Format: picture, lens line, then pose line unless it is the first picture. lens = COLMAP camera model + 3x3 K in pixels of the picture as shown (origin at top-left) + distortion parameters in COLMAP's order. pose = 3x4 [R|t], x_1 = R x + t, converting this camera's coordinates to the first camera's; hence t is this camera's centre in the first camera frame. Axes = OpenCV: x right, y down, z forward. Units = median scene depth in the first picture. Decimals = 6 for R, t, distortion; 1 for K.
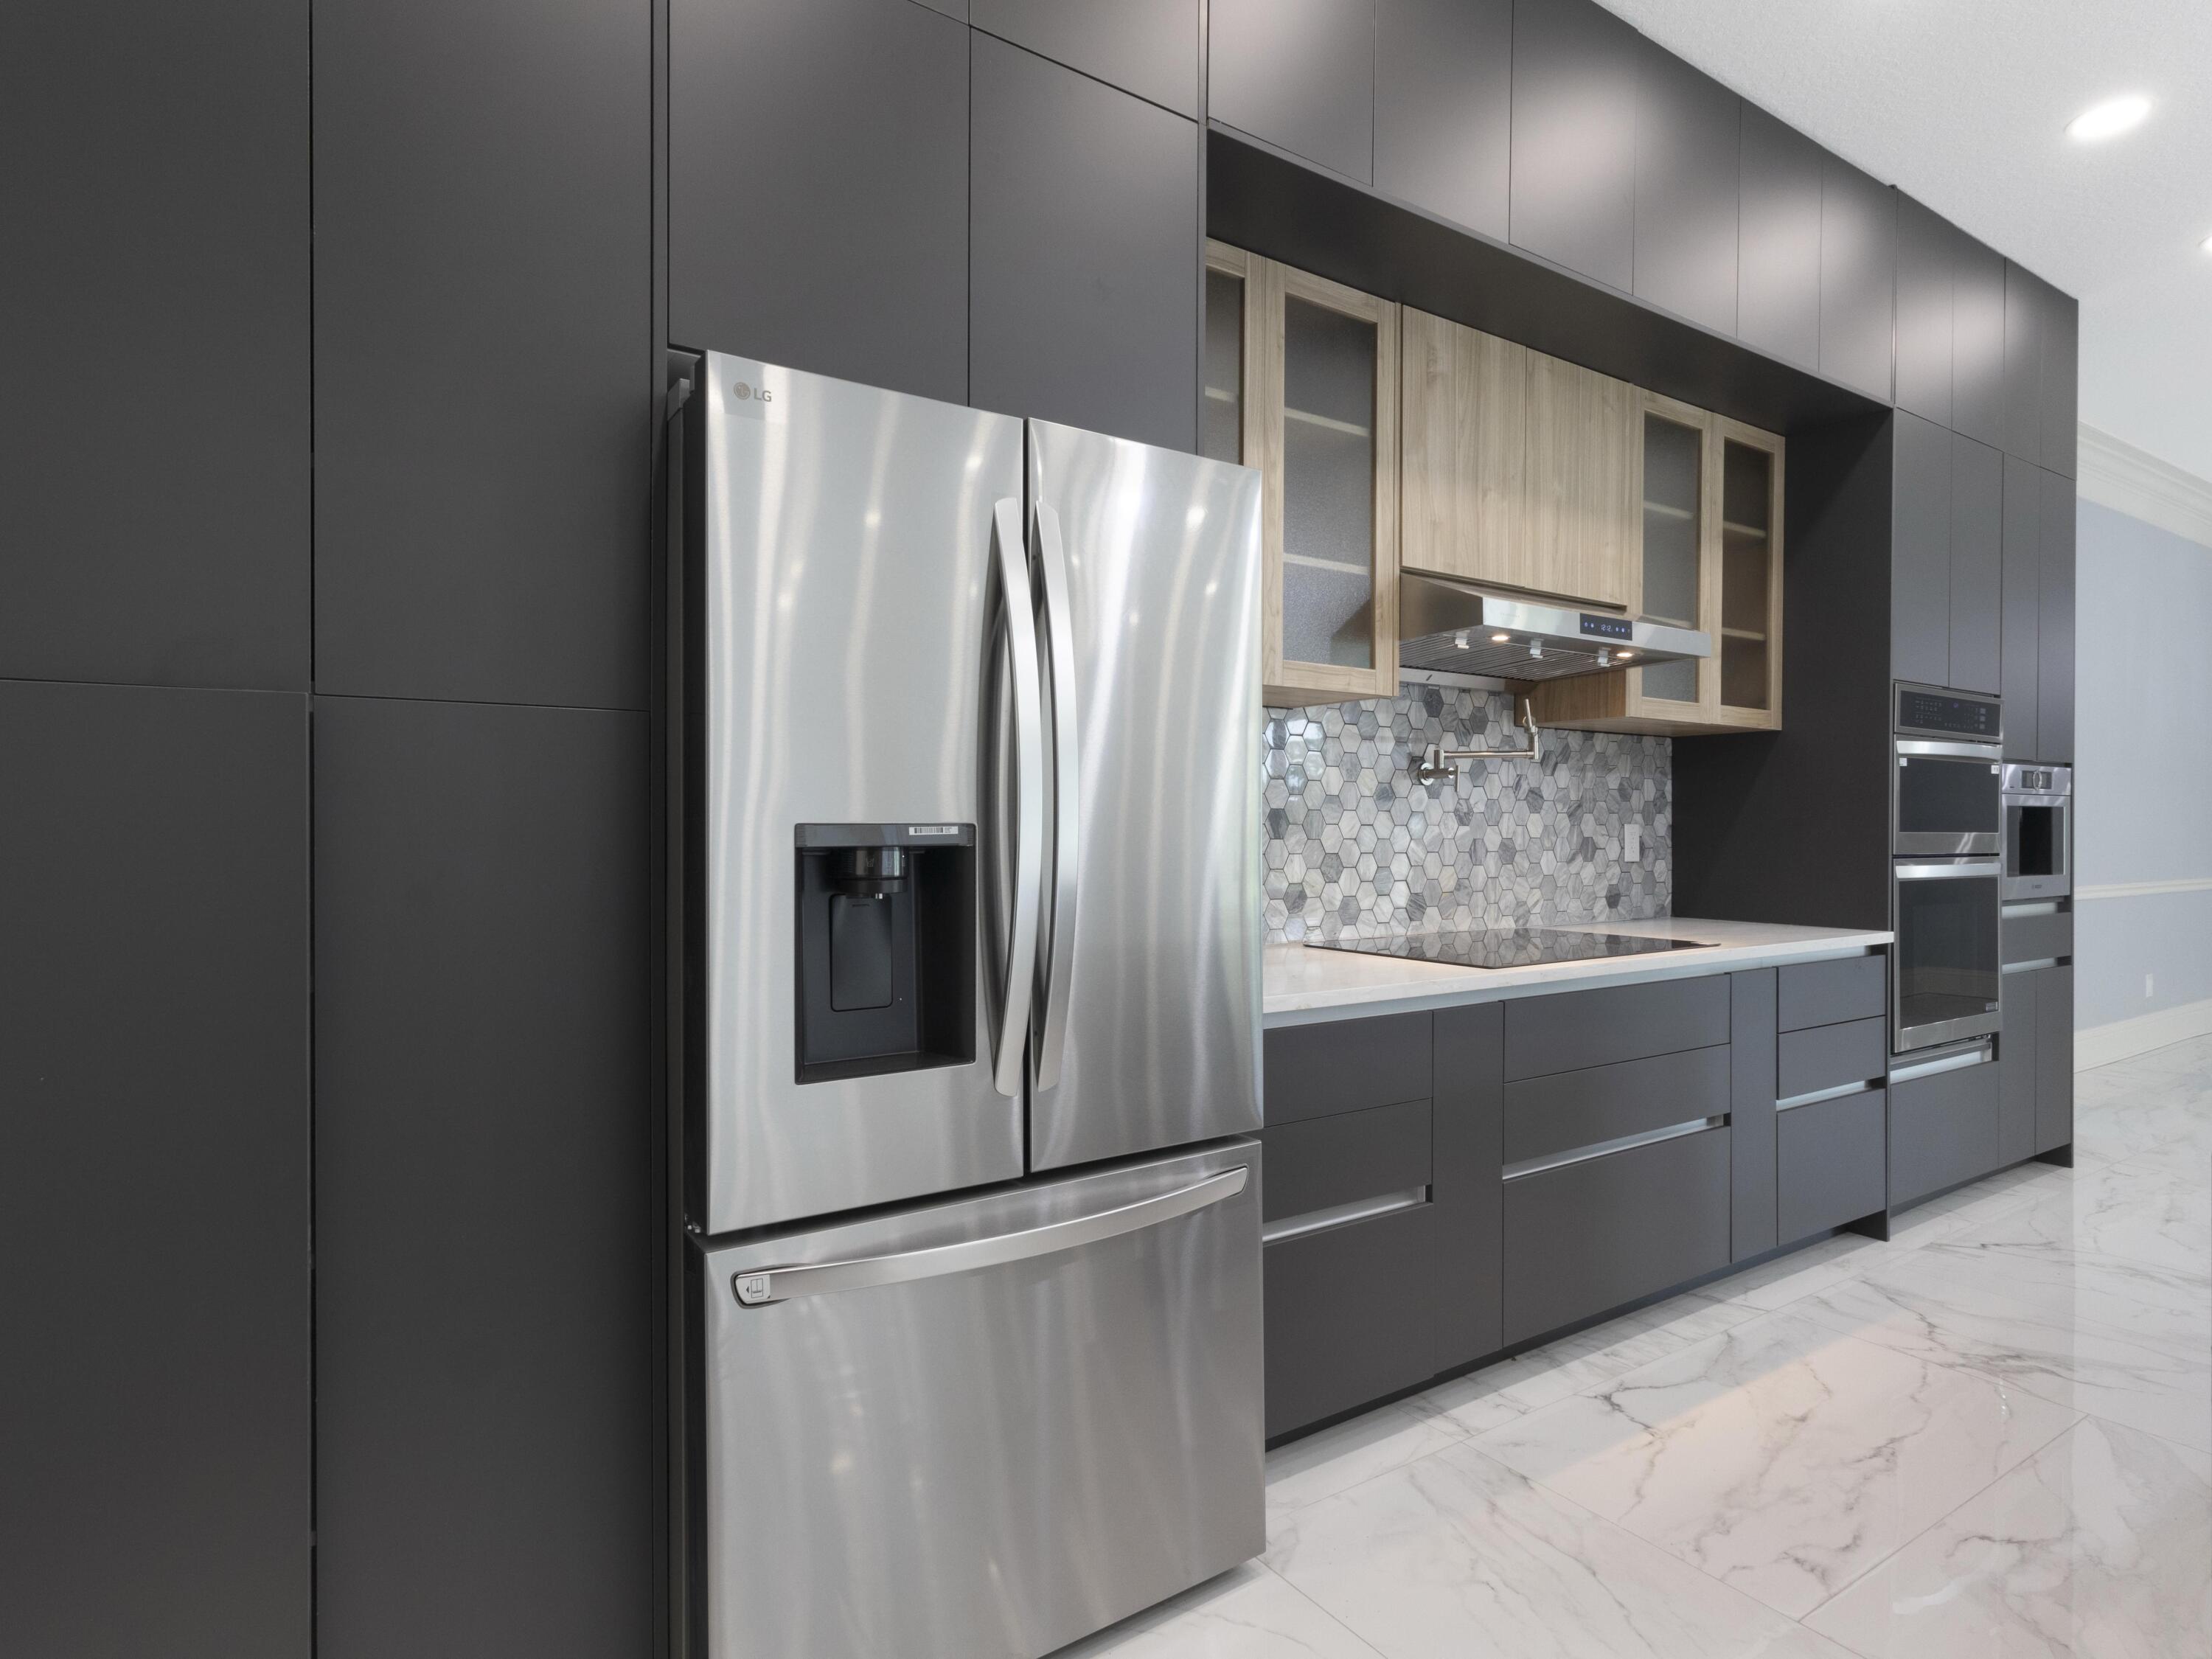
lens RADIAL K [[1186.9, 0, 984.7], [0, 1186.9, 833.6], [0, 0, 1]] dist [0.004712, 0.000283]
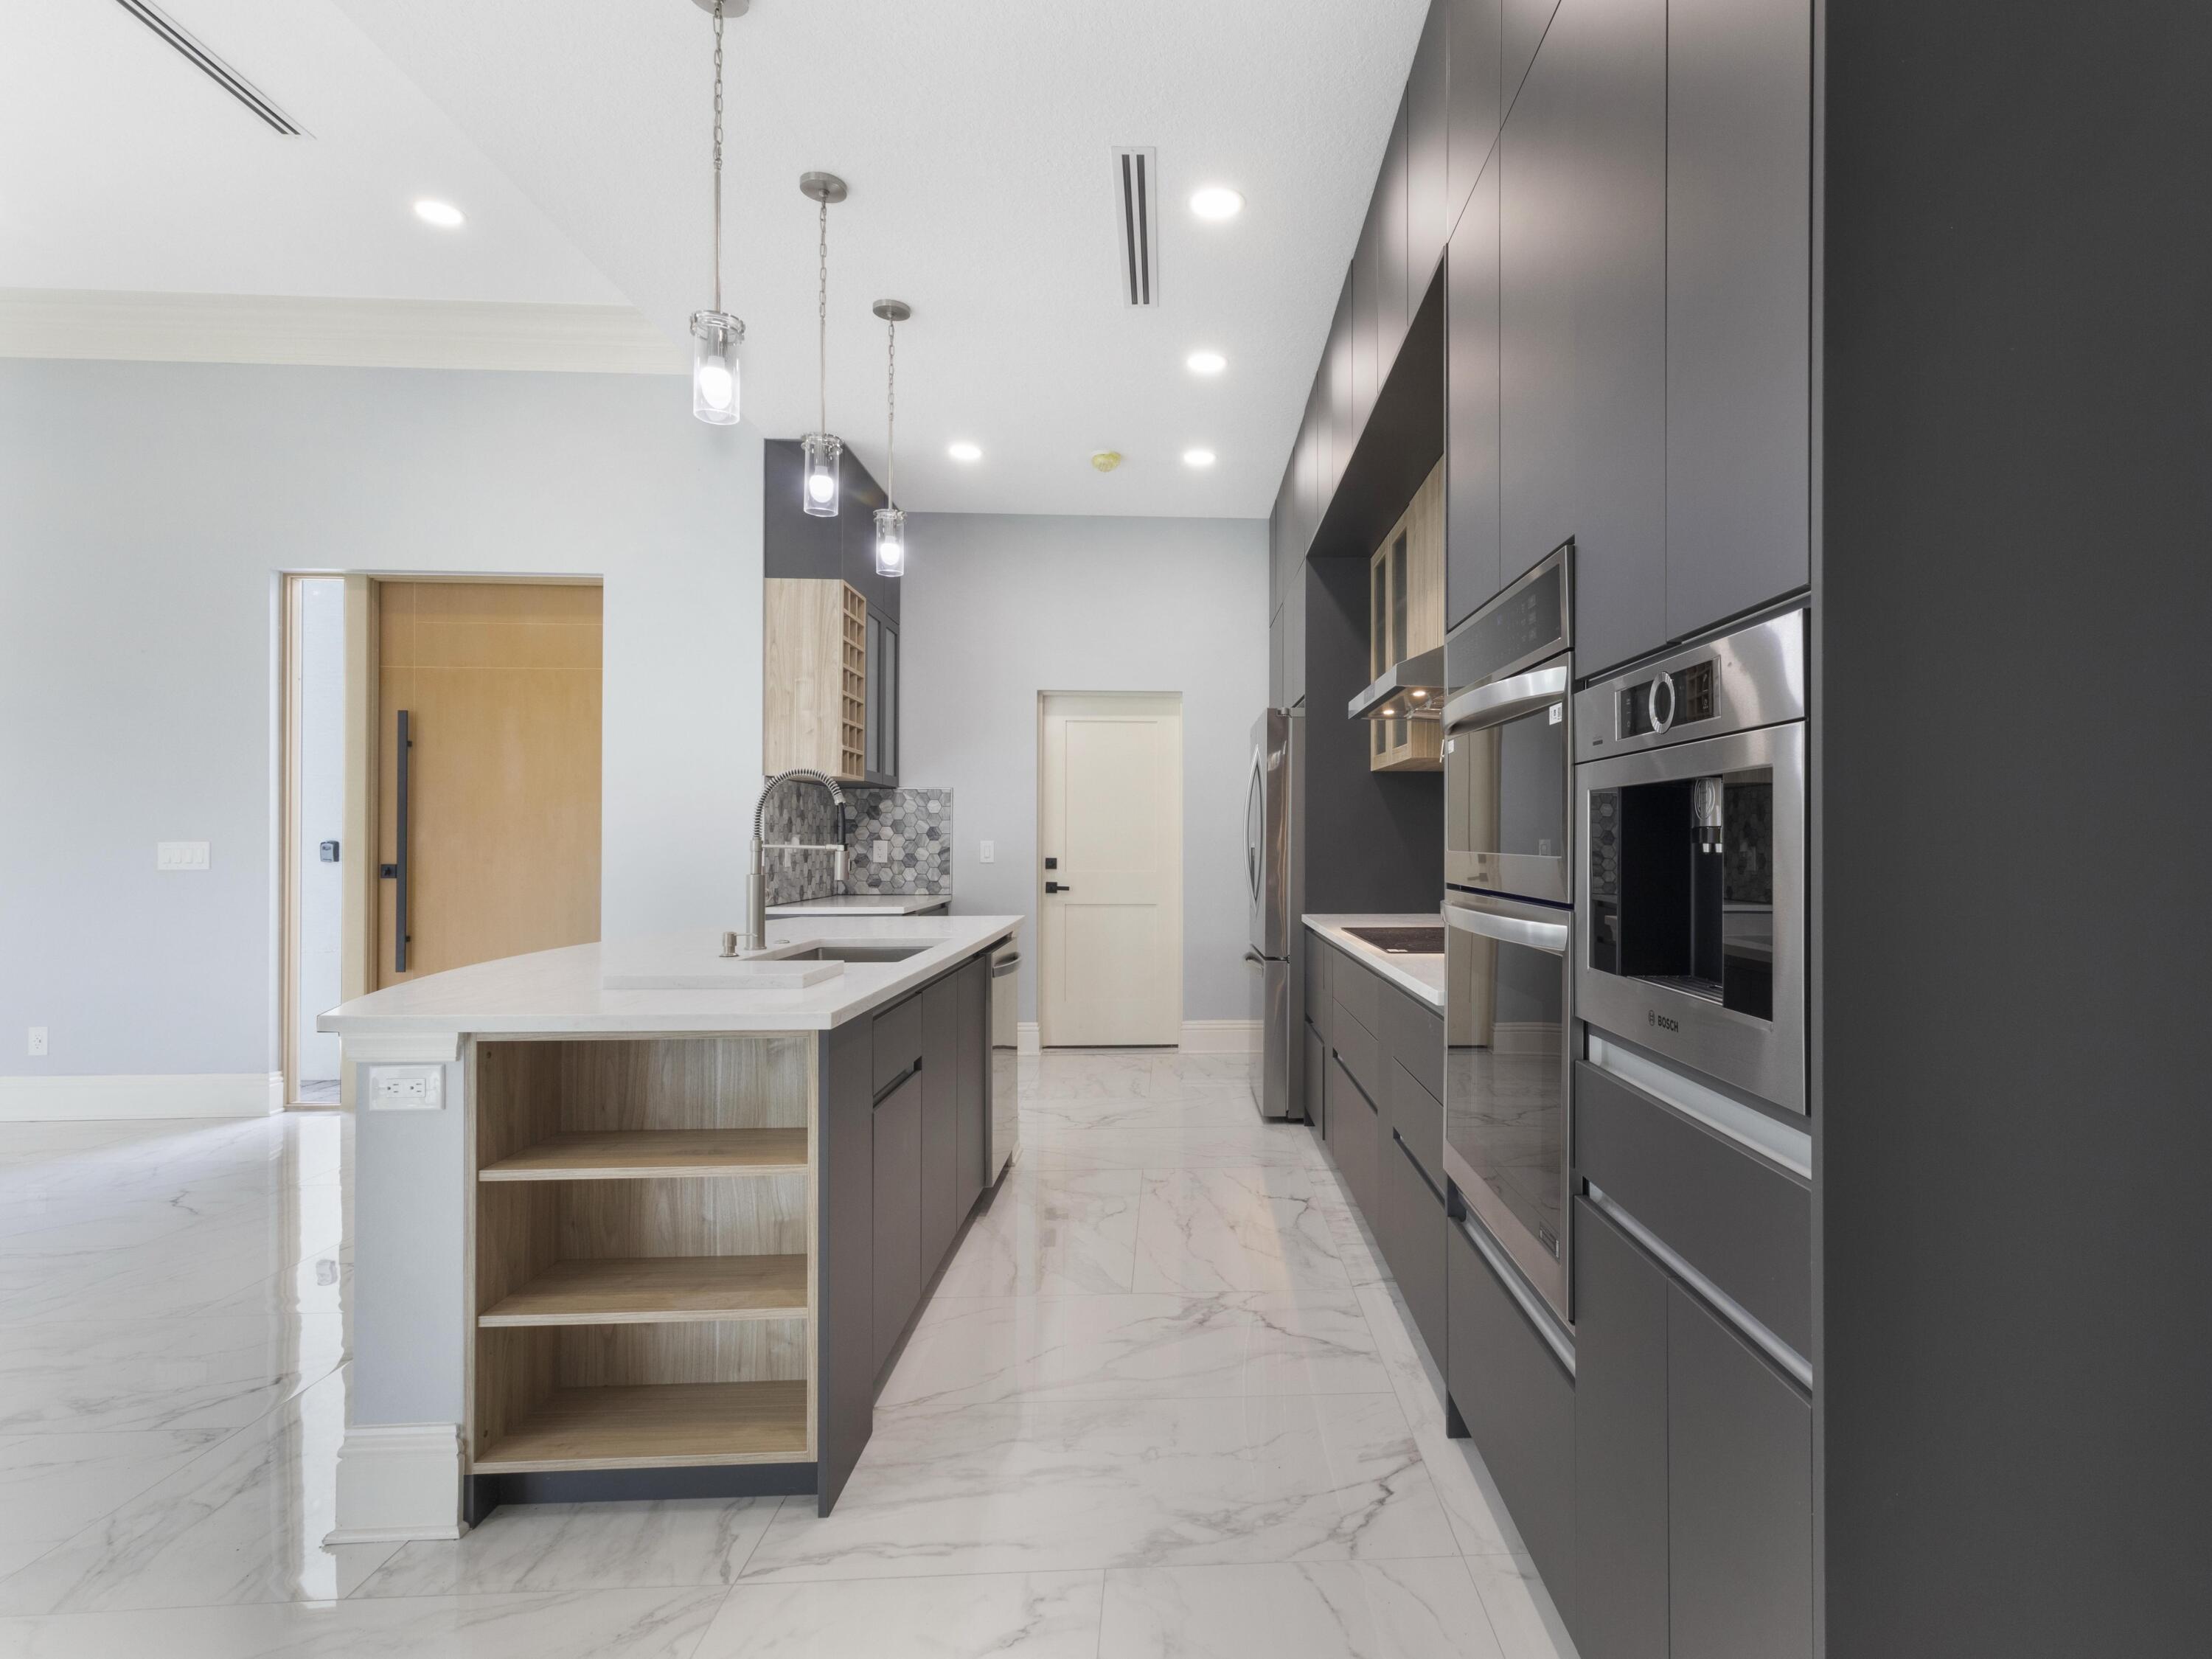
lens RADIAL K [[1174.2, 0, 1230.4], [0, 1174.2, 839.6], [0, 0, 1]] dist [0.006771, 0.008260]
pose [[-0.481694, -0.004480, -0.876328, 1.514709], [-0.011321, 0.999935, 0.001111, -0.006444], [0.876267, 0.010456, -0.481713, 1.293862]]
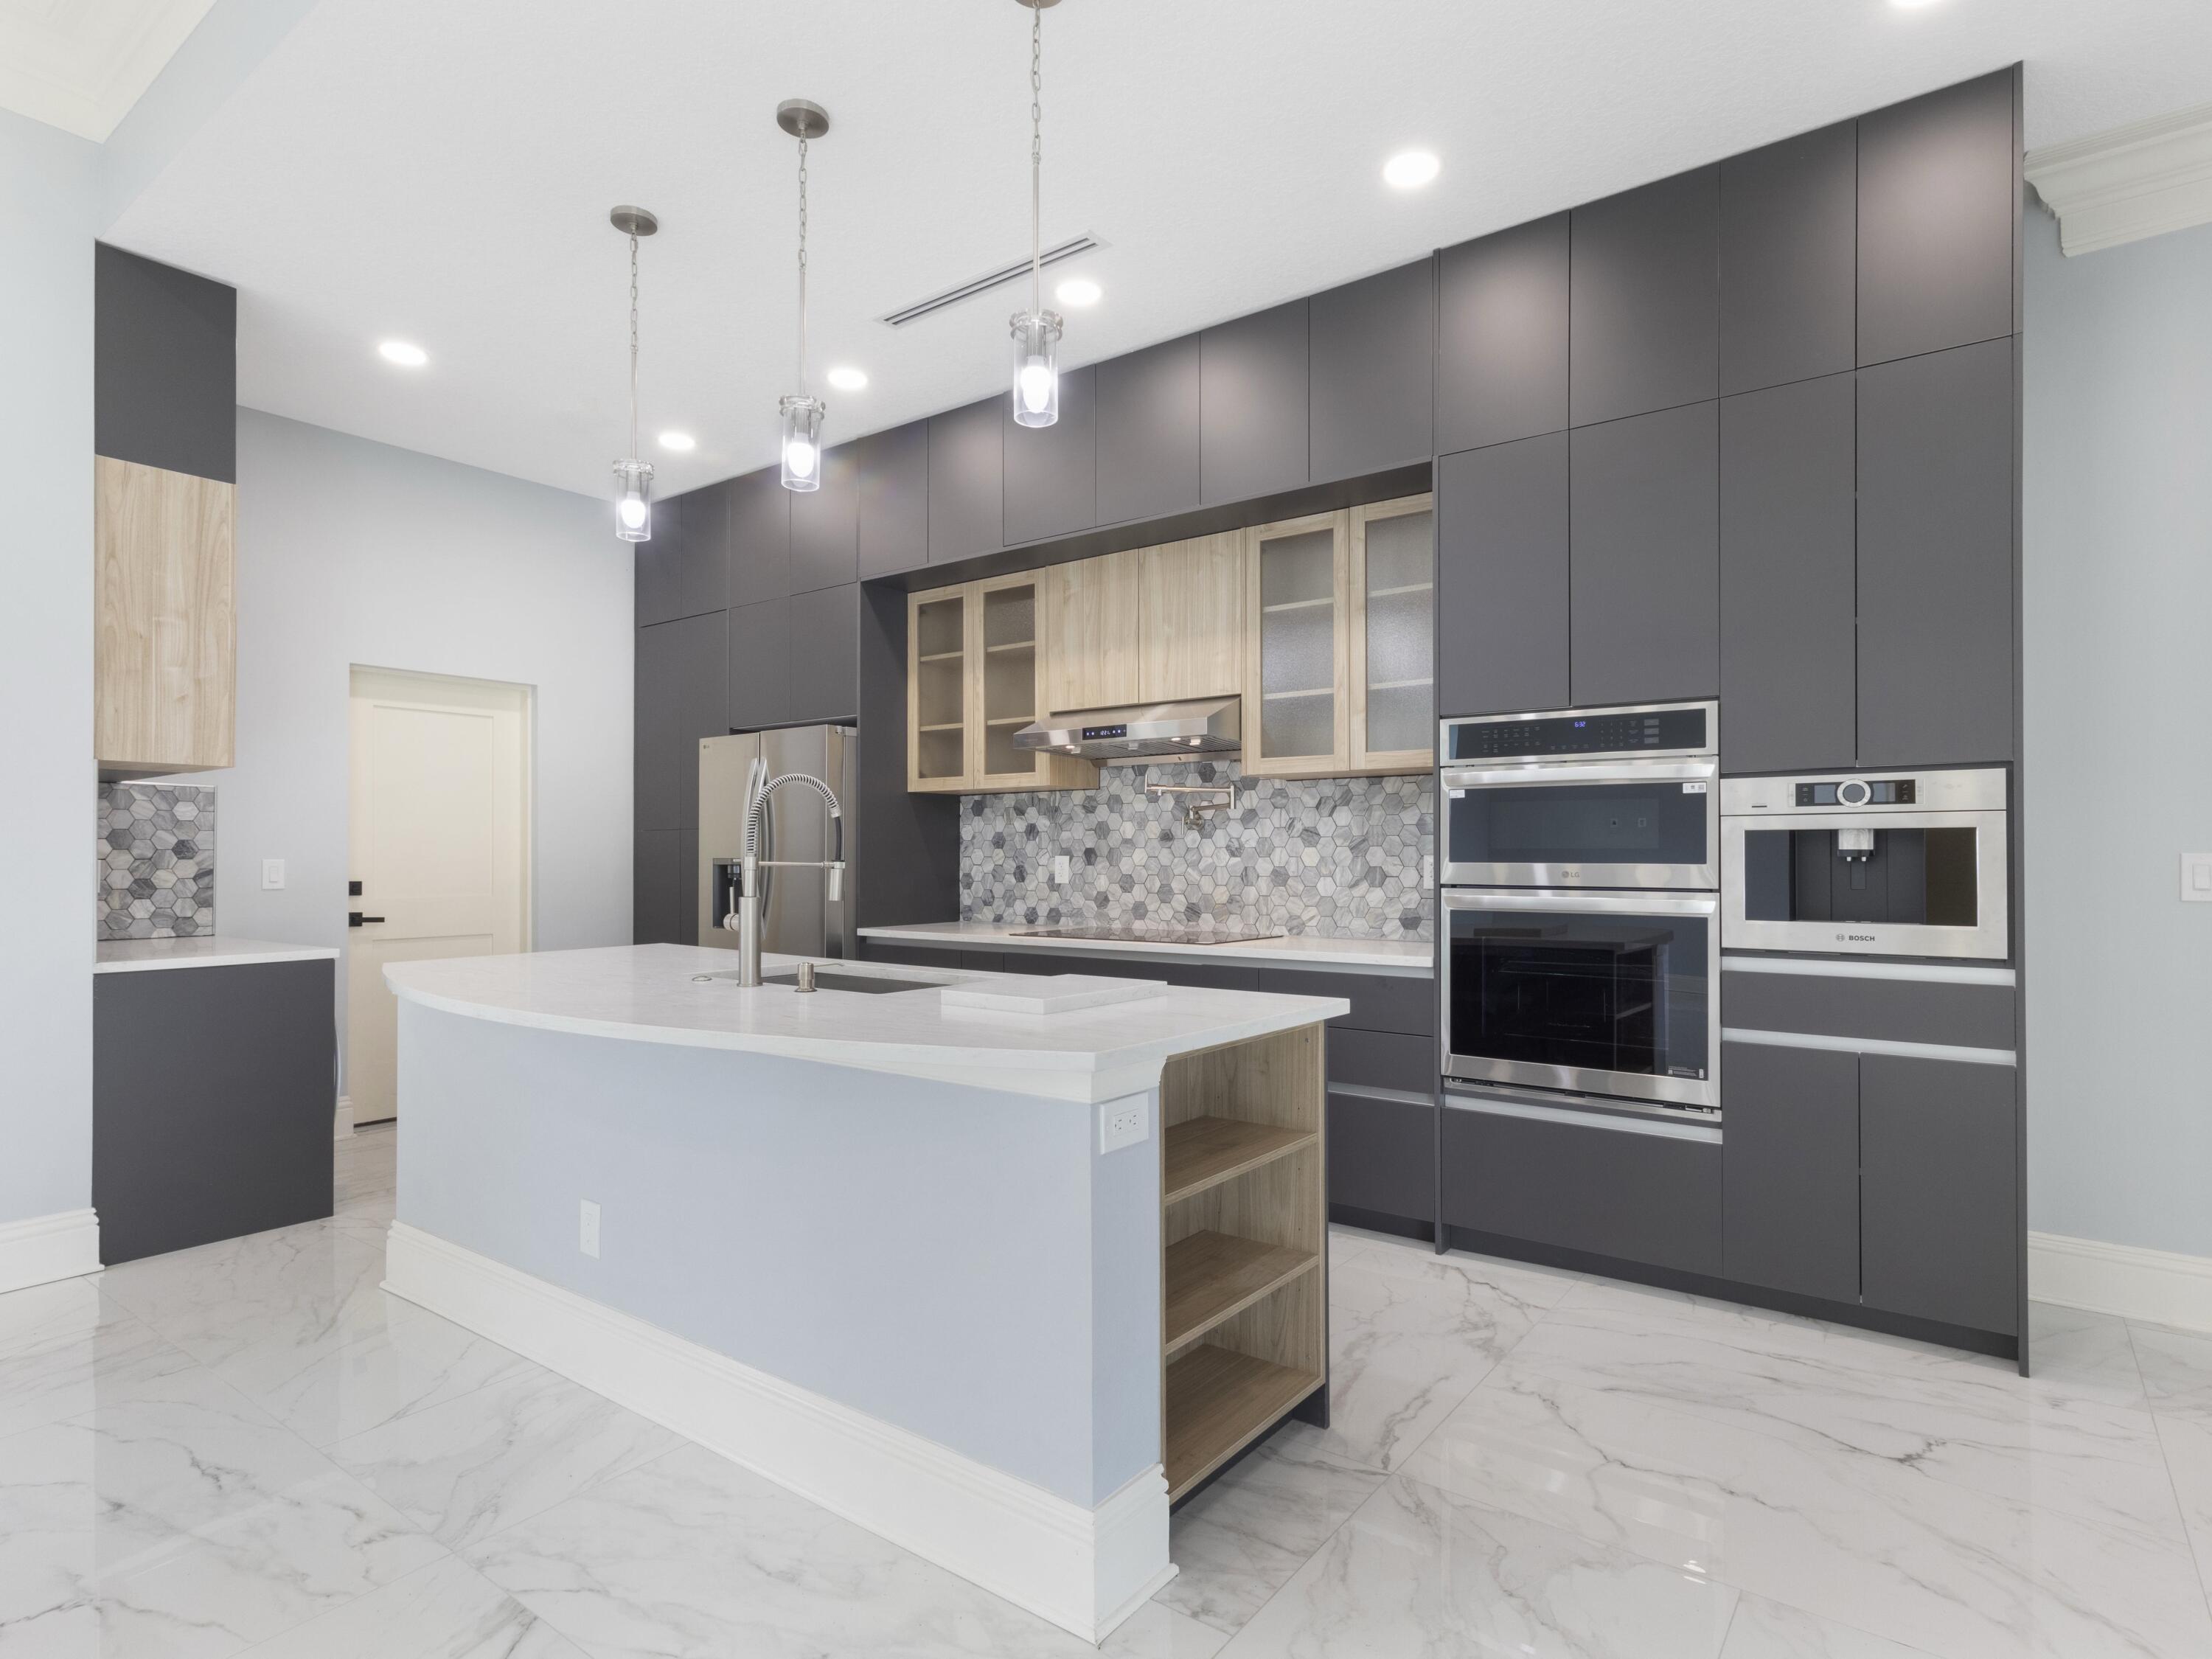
lens RADIAL K [[1183.0, 0, 1097.6], [0, 1183.0, 852.5], [0, 0, 1]] dist [0.005886, 0.002040]
pose [[0.356838, -0.006677, -0.934143, 1.723608], [-0.006077, 0.999937, -0.009469, 0.002138], [0.934147, 0.009055, 0.356775, 0.370128]]
